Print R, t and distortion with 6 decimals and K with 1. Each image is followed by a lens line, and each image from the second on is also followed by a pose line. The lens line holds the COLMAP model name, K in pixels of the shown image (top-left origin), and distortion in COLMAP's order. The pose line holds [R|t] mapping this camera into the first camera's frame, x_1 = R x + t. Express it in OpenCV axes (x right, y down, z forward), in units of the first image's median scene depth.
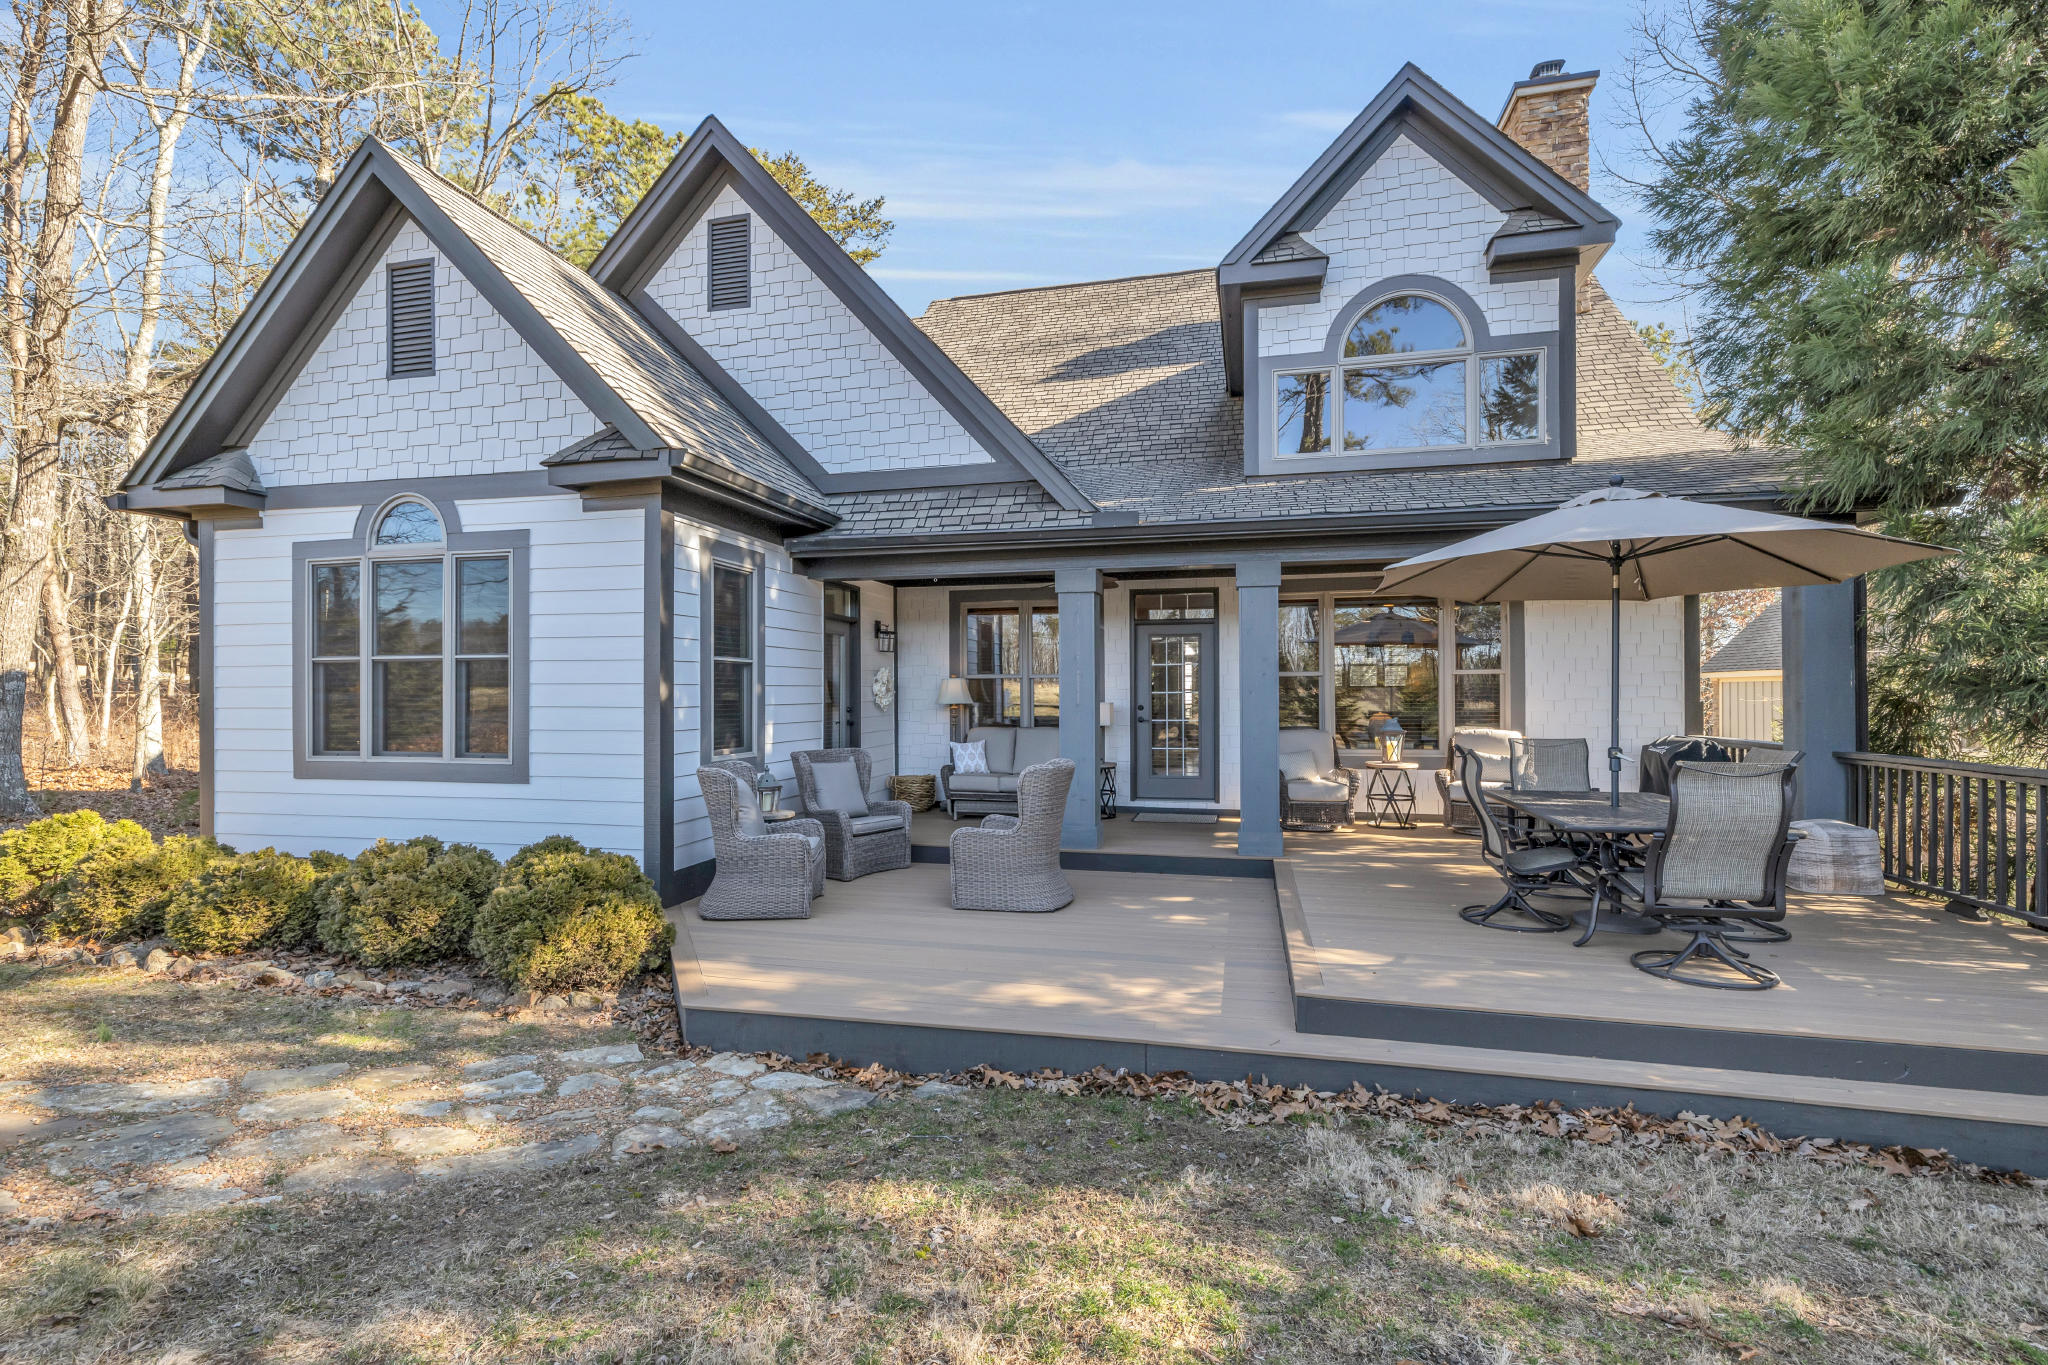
lens RADIAL K [[895.9, 0, 1034.6], [0, 895.9, 677.2], [0, 0, 1]] dist [0.001702, 0.001372]
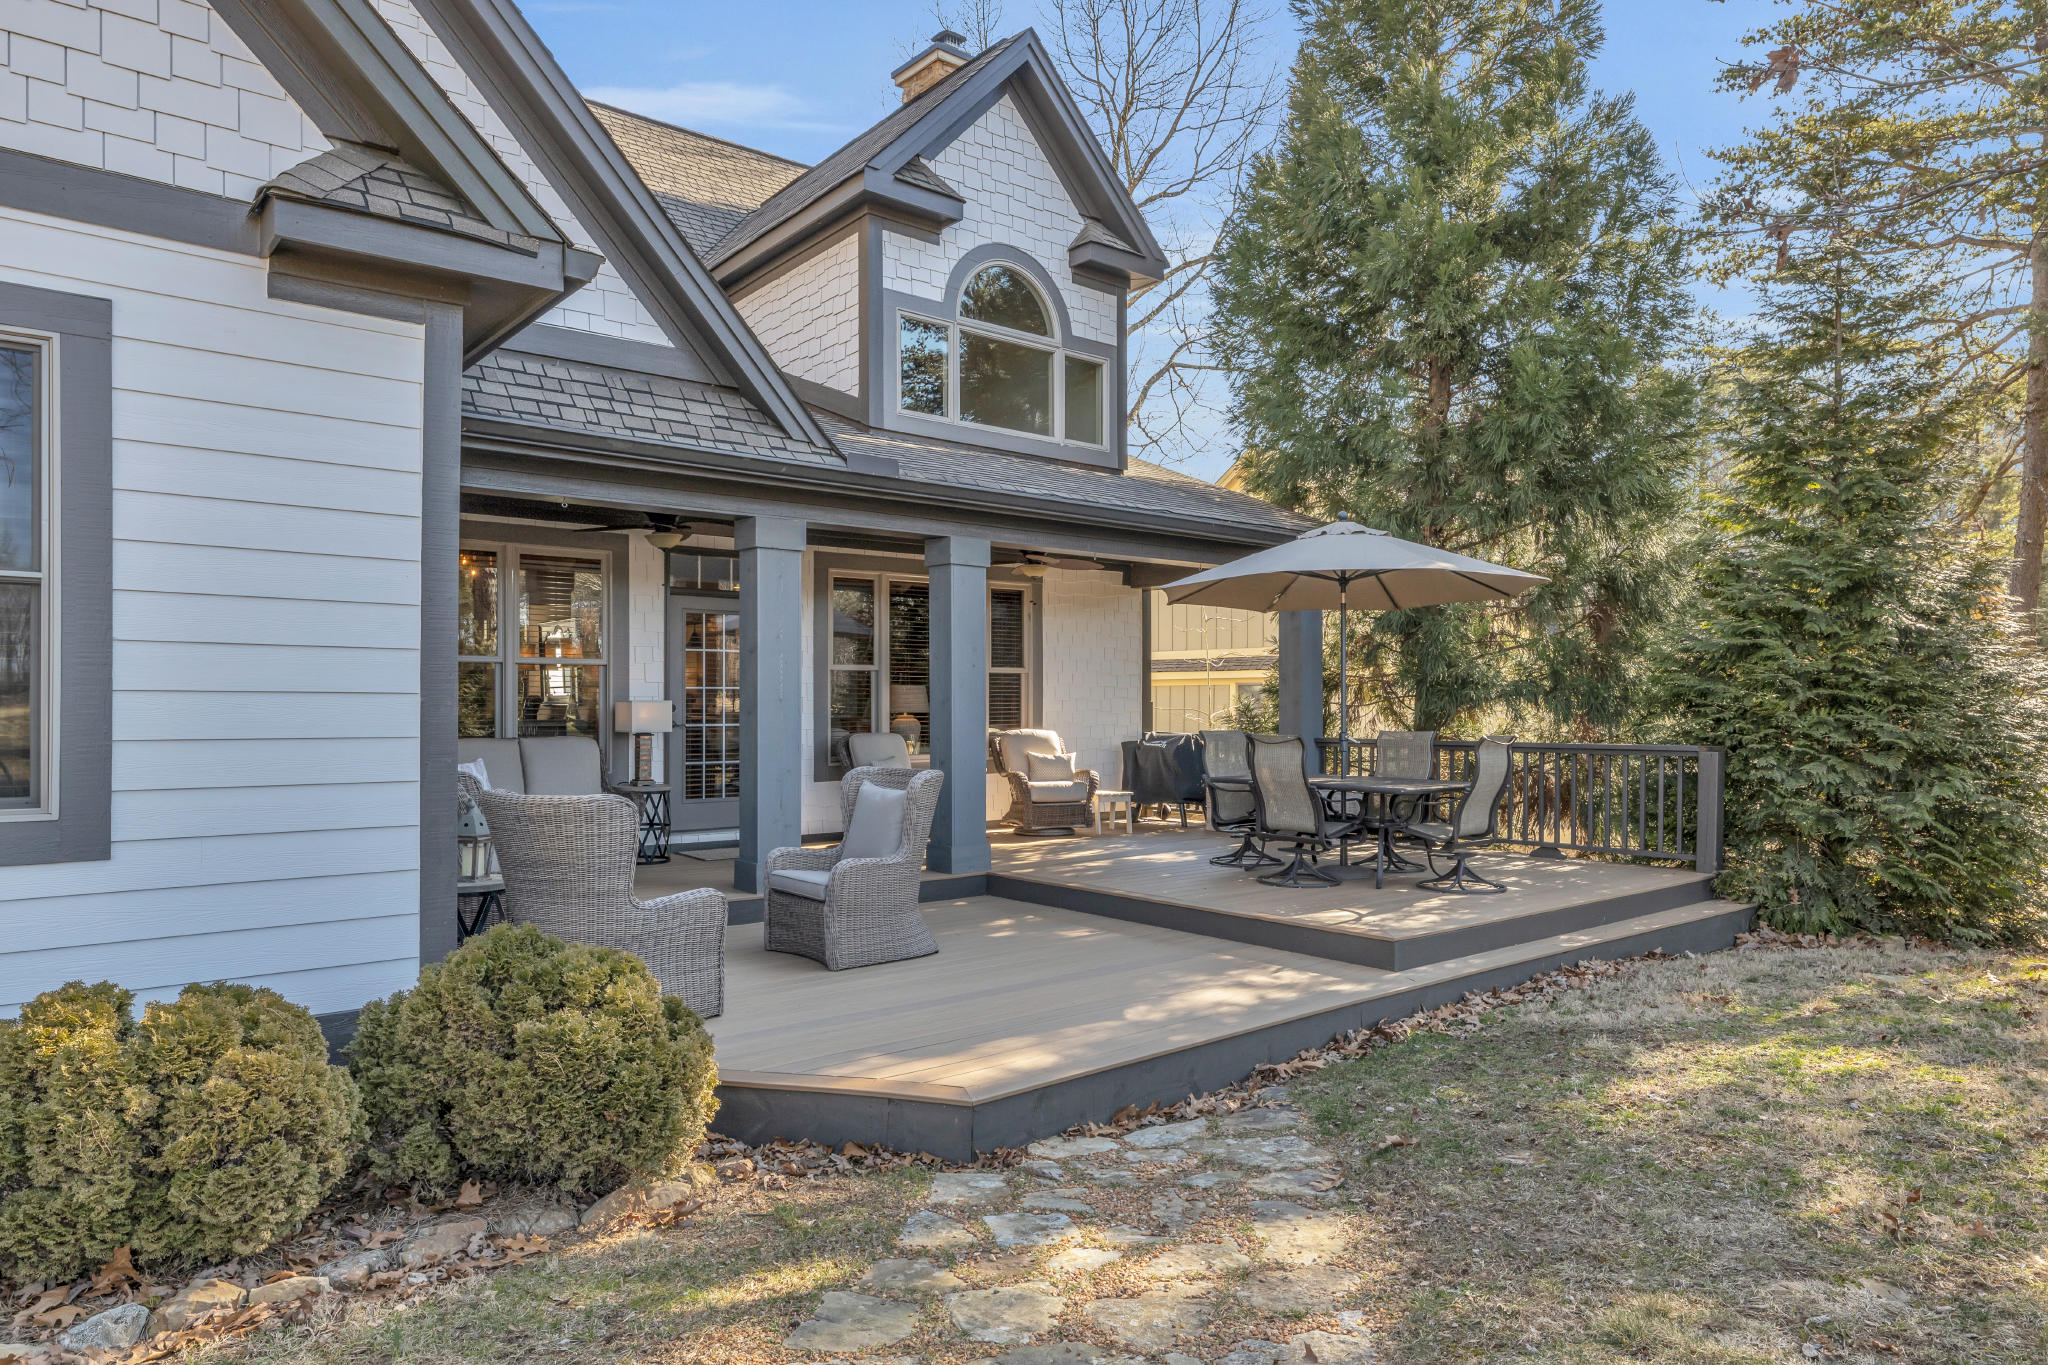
lens RADIAL K [[1247.4, 0, 1026.0], [0, 1247.4, 690.1], [0, 0, 1]] dist [-0.009885, -0.002904]
pose [[0.602928, 0.013883, 0.797675, -0.693367], [-0.018460, 0.999824, -0.003448, 0.023445], [-0.797582, -0.012647, 0.603078, 0.220520]]
